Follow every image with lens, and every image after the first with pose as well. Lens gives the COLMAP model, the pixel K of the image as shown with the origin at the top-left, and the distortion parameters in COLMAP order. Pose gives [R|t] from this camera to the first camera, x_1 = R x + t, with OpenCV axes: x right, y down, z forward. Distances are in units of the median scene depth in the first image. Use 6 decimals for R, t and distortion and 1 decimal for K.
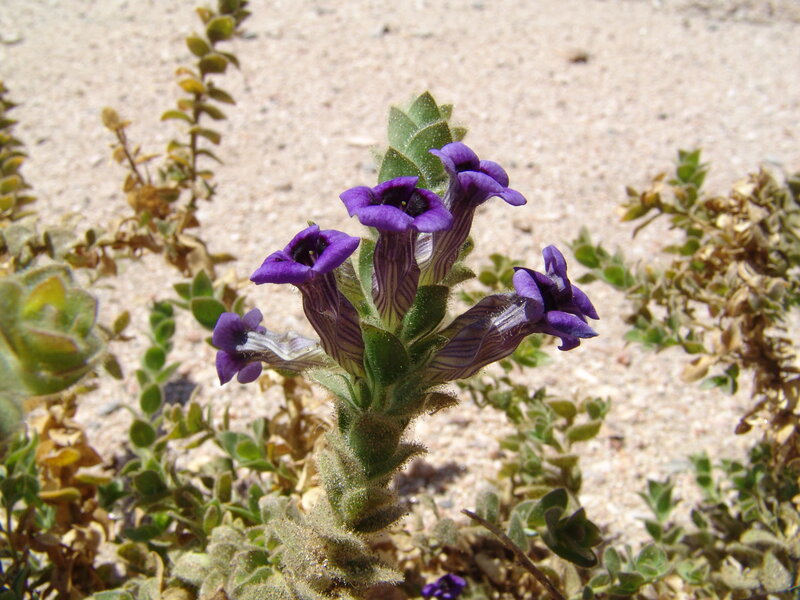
lens RADIAL K [[633.4, 0, 400.0], [0, 633.4, 300.0], [0, 0, 1]] dist [-0.236222, 0.100615]
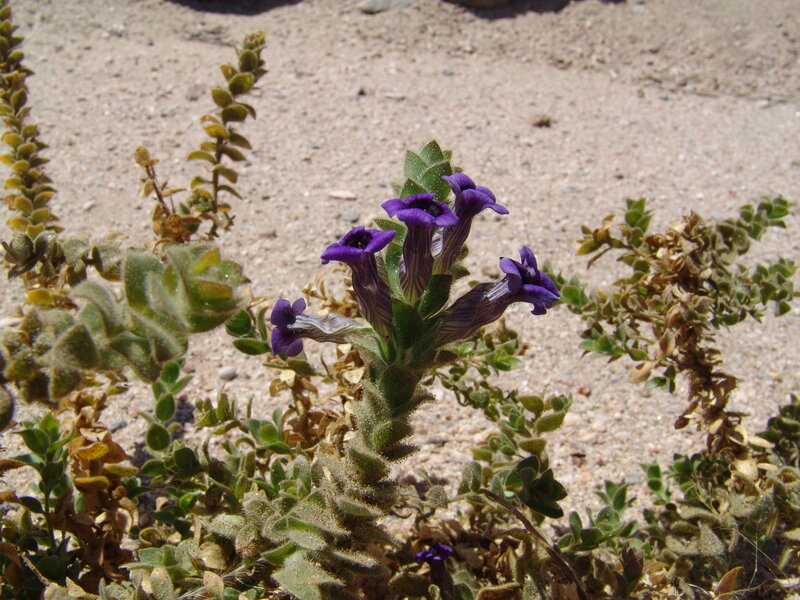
lens RADIAL K [[650.4, 0, 400.0], [0, 650.4, 300.0], [0, 0, 1]] dist [-0.299495, 0.143678]
pose [[0.998025, 0.014969, 0.061003, -0.055269], [-0.008678, 0.994734, -0.102119, 0.081241], [-0.062210, 0.101388, 0.992900, -0.180377]]
